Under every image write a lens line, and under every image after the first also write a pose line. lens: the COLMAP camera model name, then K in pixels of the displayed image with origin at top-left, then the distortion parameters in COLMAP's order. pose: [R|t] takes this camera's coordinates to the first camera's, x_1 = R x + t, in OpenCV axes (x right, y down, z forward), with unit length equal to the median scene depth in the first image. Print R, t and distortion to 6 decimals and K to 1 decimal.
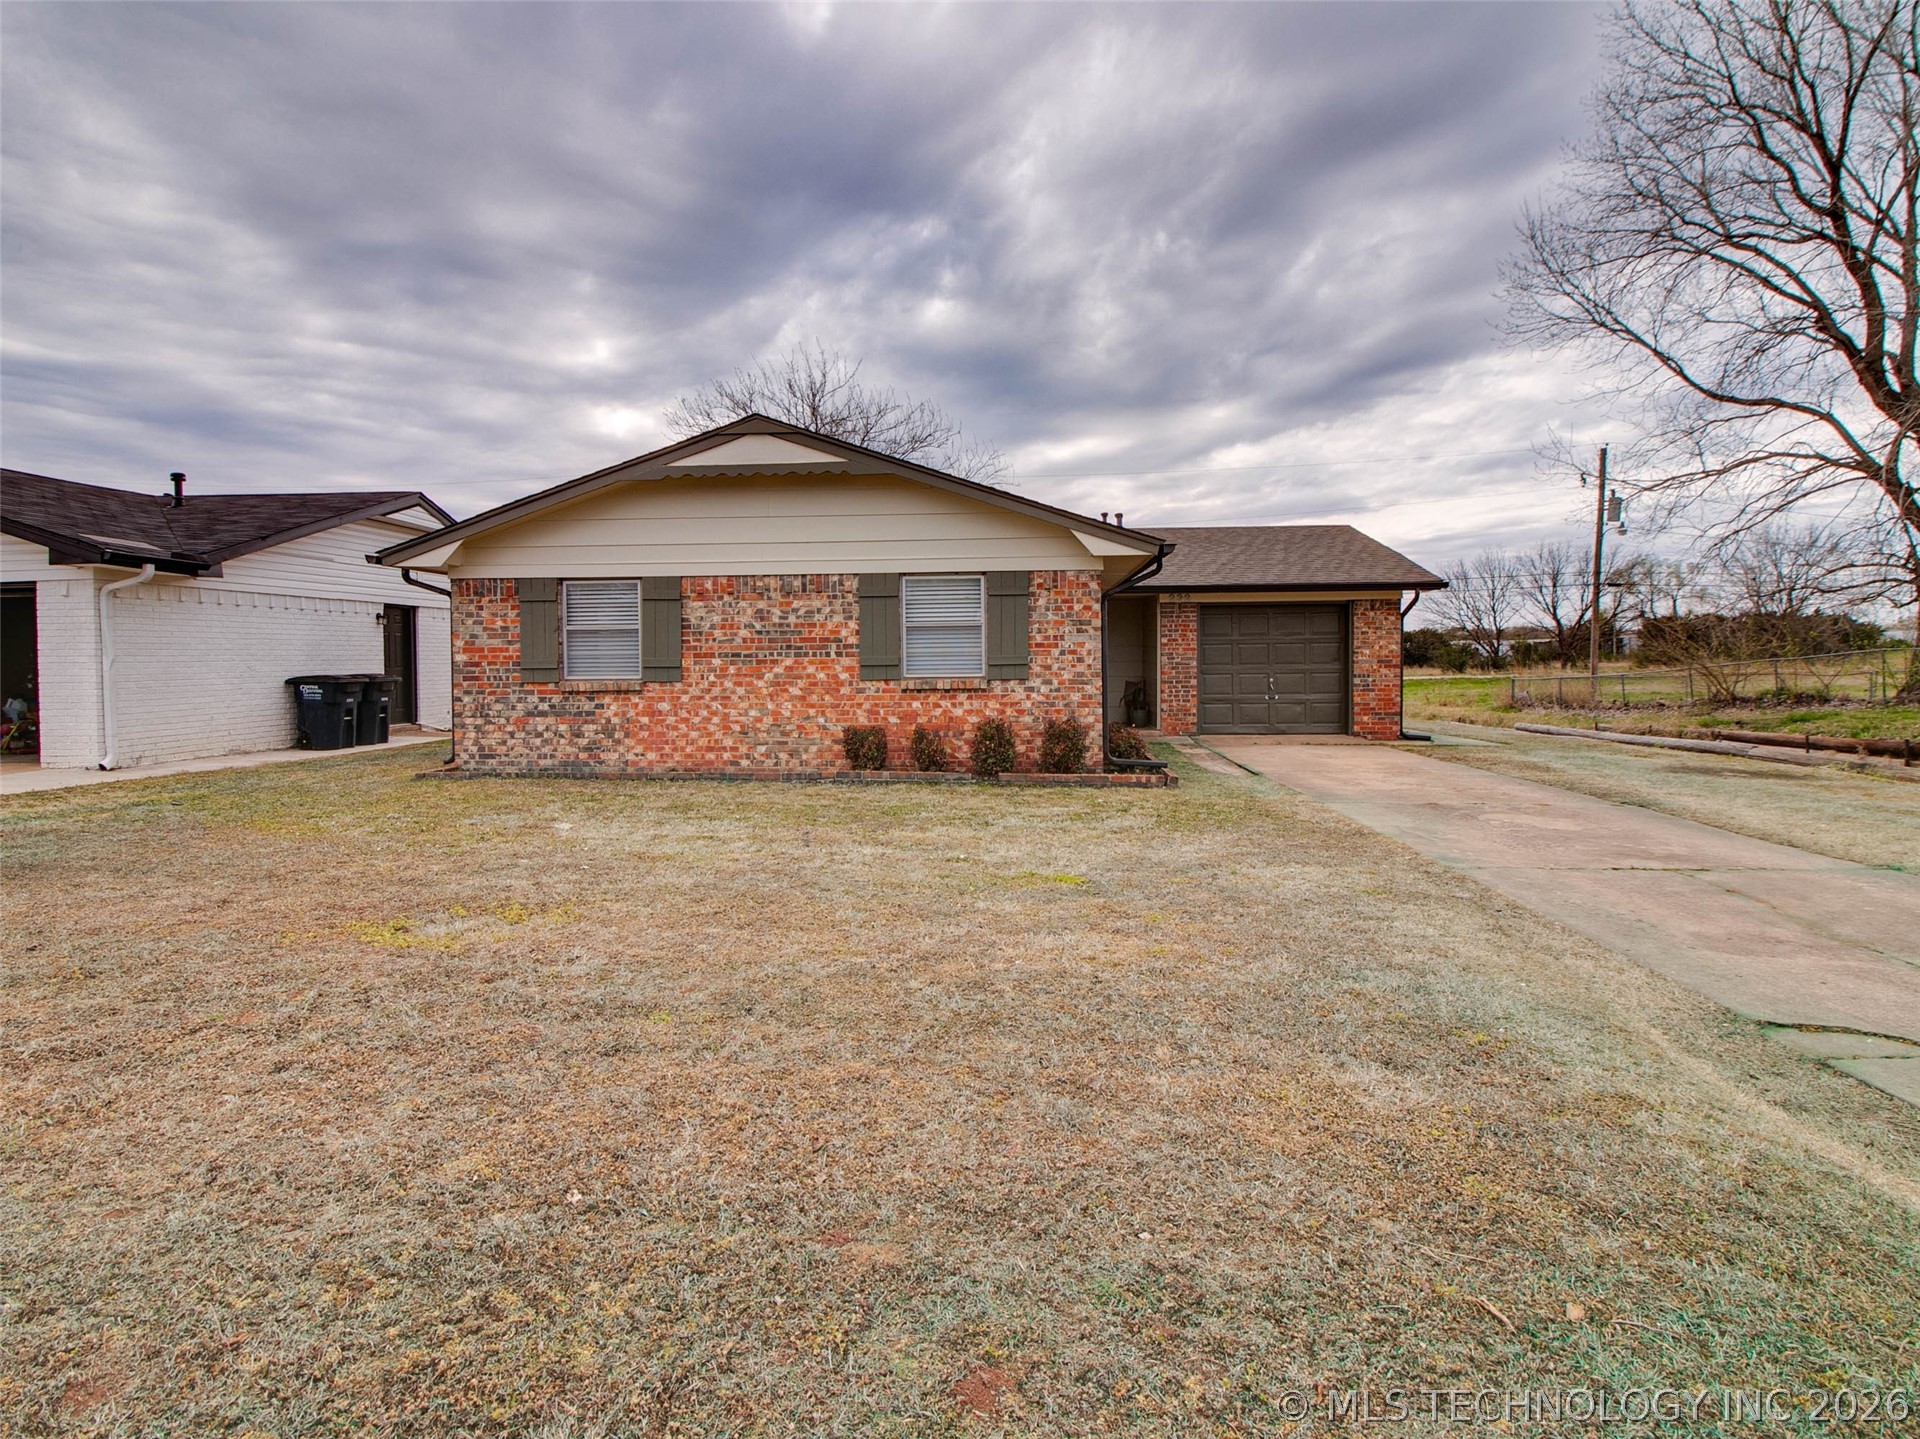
lens RADIAL K [[1023.5, 0, 962.9], [0, 1023.5, 691.0], [0, 0, 1]] dist [-0.011921, -0.002201]
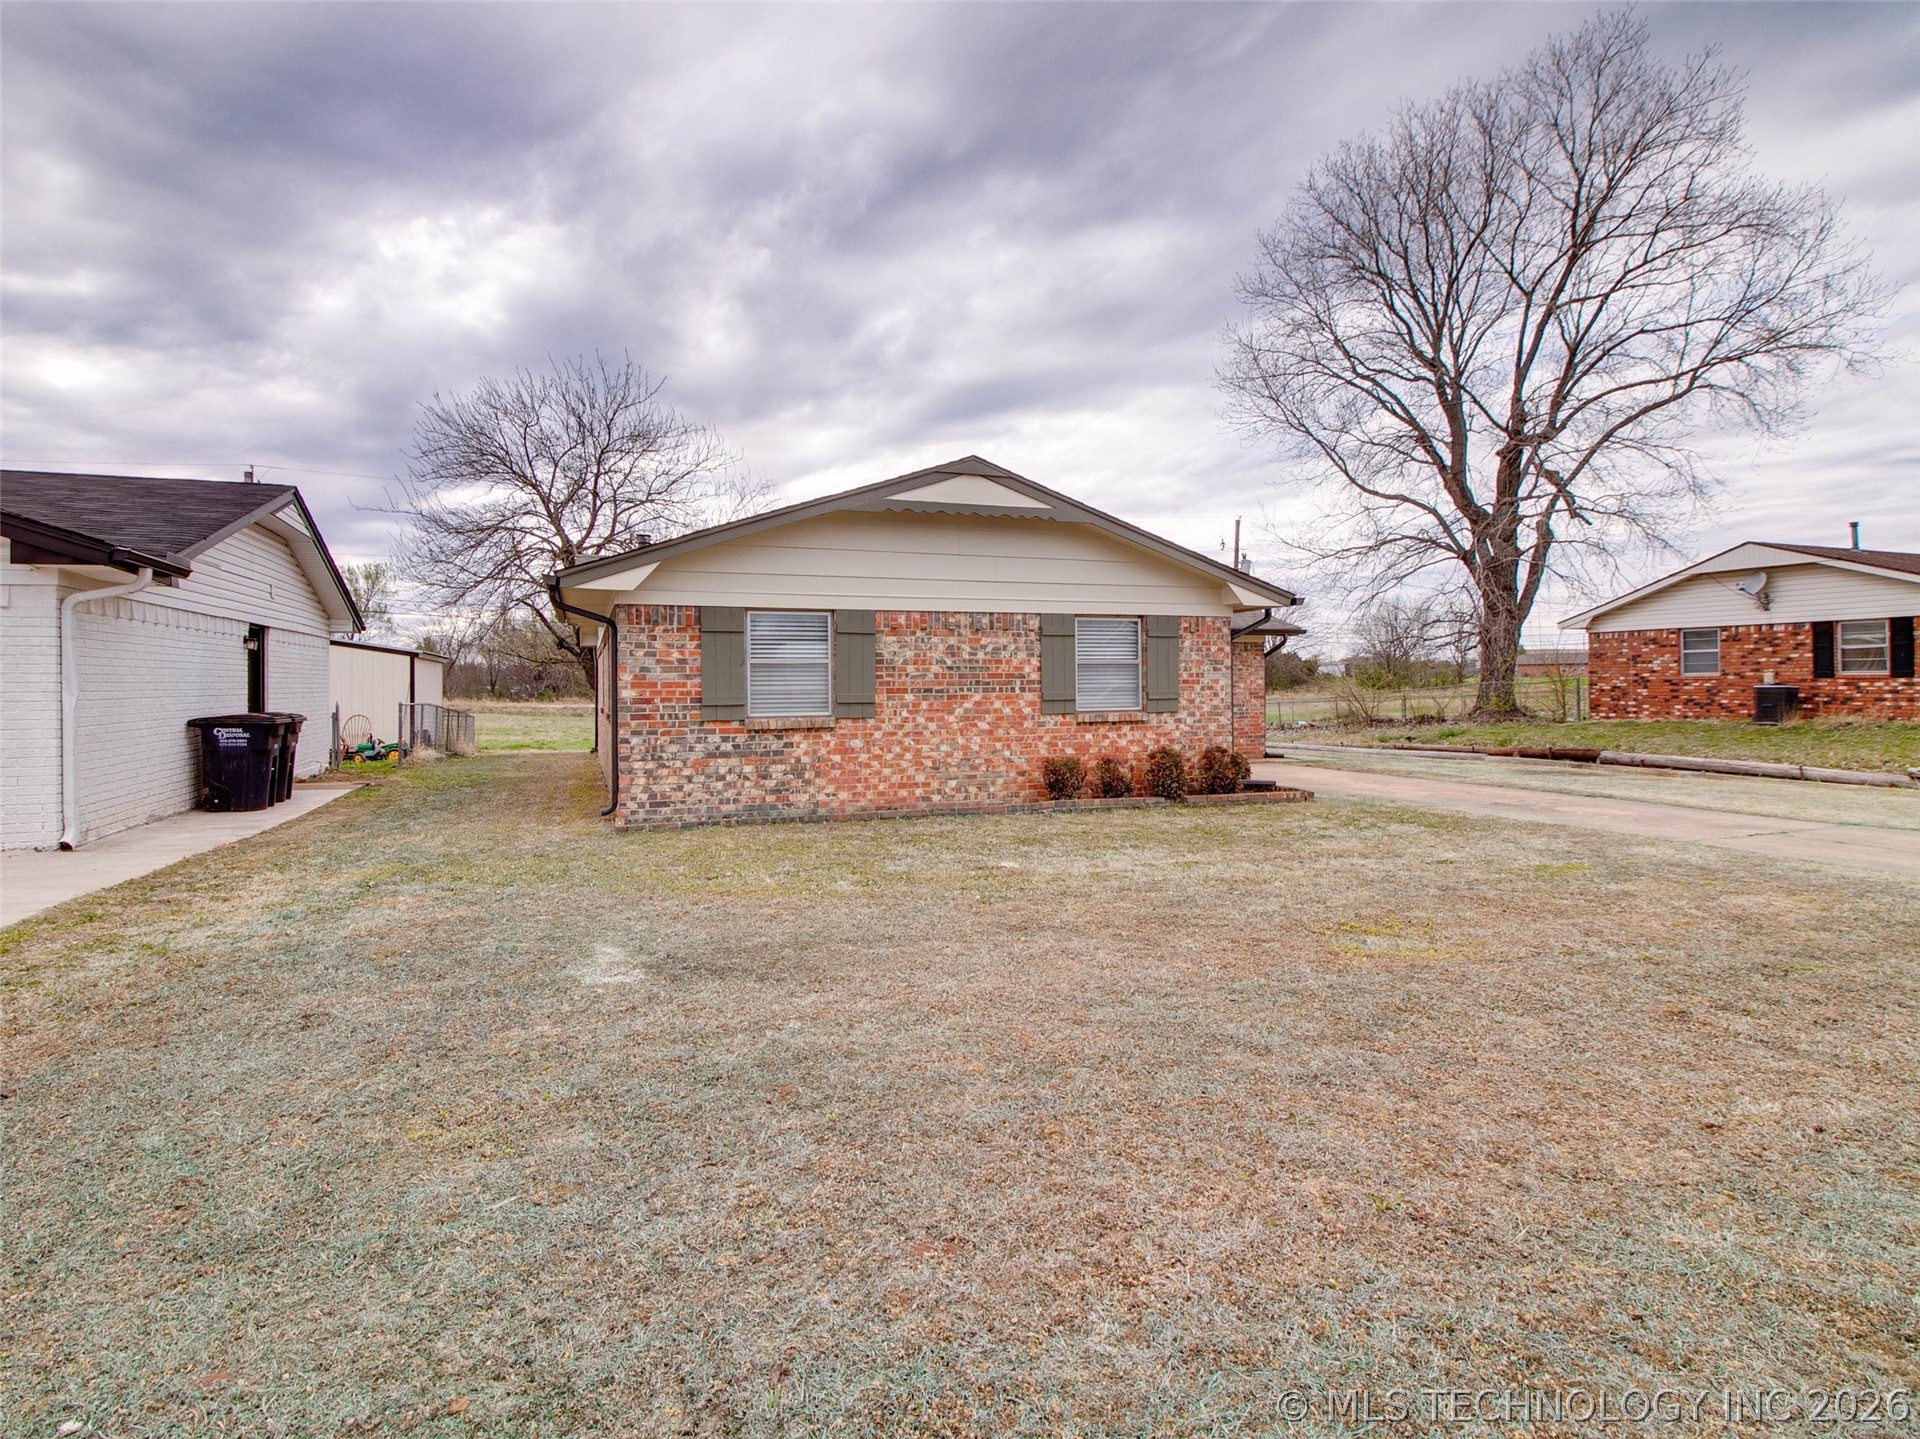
lens RADIAL K [[1013.2, 0, 964.2], [0, 1013.2, 683.3], [0, 0, 1]] dist [0.000291, -0.013288]
pose [[0.907383, 0.001826, 0.420300, -0.602733], [0.013180, 0.999375, -0.032796, -0.009185], [-0.420098, 0.035298, 0.906792, 0.084785]]
